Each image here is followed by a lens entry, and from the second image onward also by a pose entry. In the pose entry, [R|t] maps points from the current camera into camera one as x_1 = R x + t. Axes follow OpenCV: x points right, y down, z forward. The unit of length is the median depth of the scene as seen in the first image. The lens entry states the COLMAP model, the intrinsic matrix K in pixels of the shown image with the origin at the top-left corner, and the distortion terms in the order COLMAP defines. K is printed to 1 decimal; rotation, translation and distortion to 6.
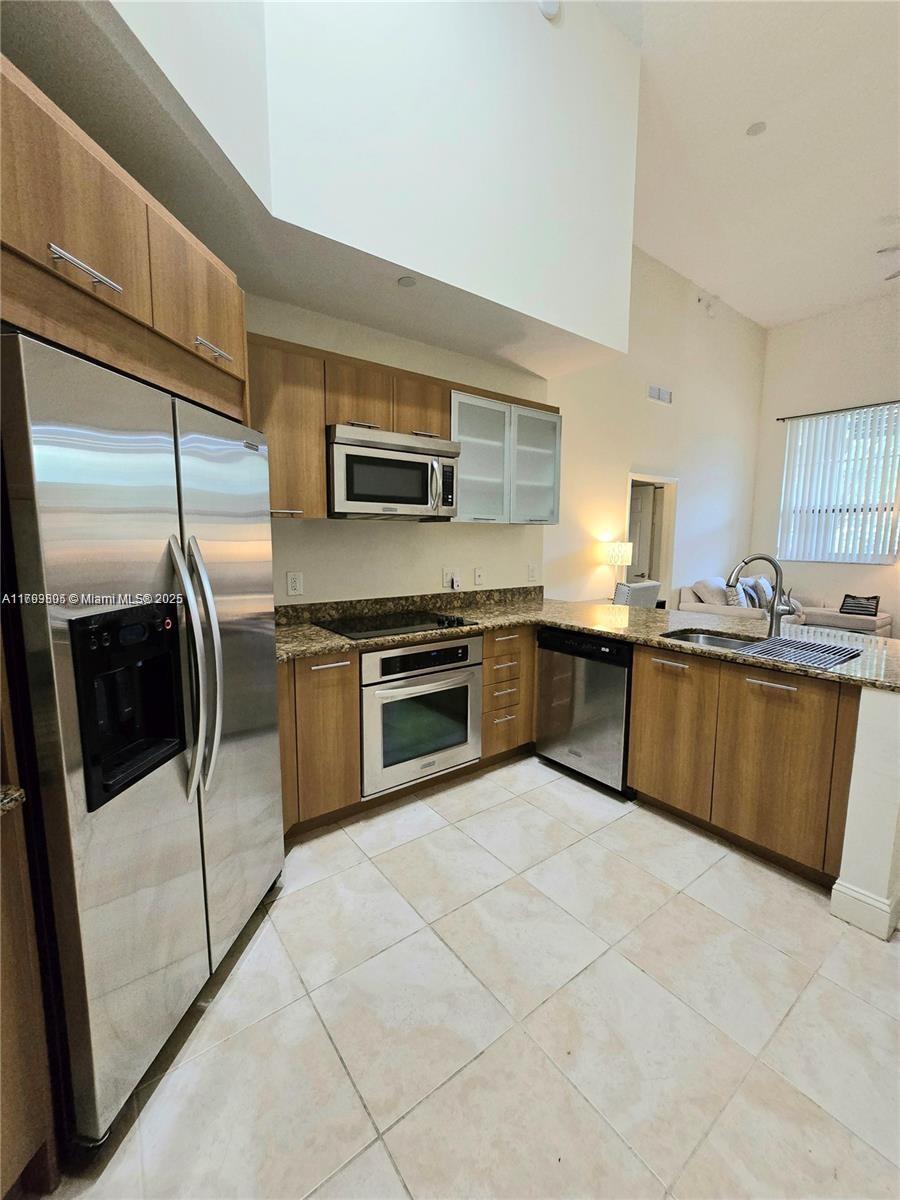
lens RADIAL K [[485.0, 0, 444.9], [0, 485.0, 597.8], [0, 0, 1]] dist [0.004321, 0.000676]
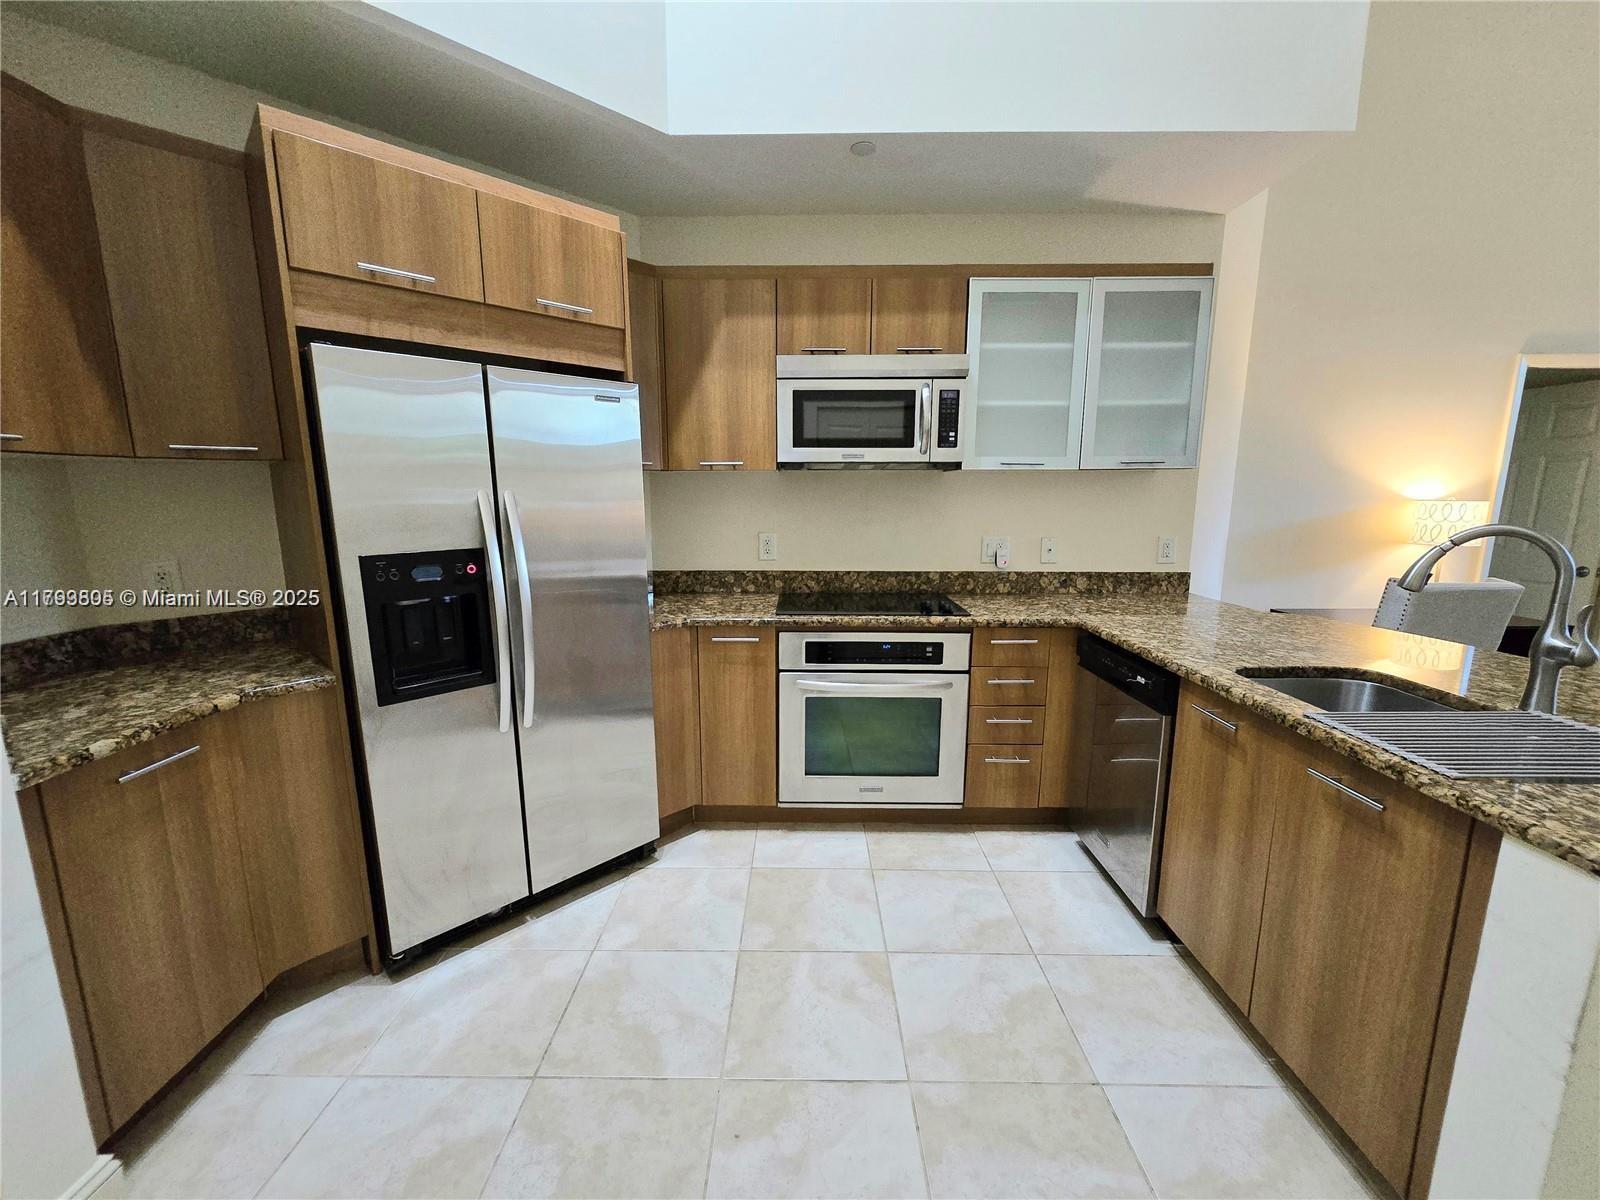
lens RADIAL K [[646.6, 0, 797.2], [0, 646.6, 607.0], [0, 0, 1]] dist [0.004321, 0.000676]
pose [[0.802296, 0.099917, -0.588504, 0.448484], [-0.070653, 0.994856, 0.072589, -0.010045], [0.592730, -0.016659, 0.805229, 0.108346]]
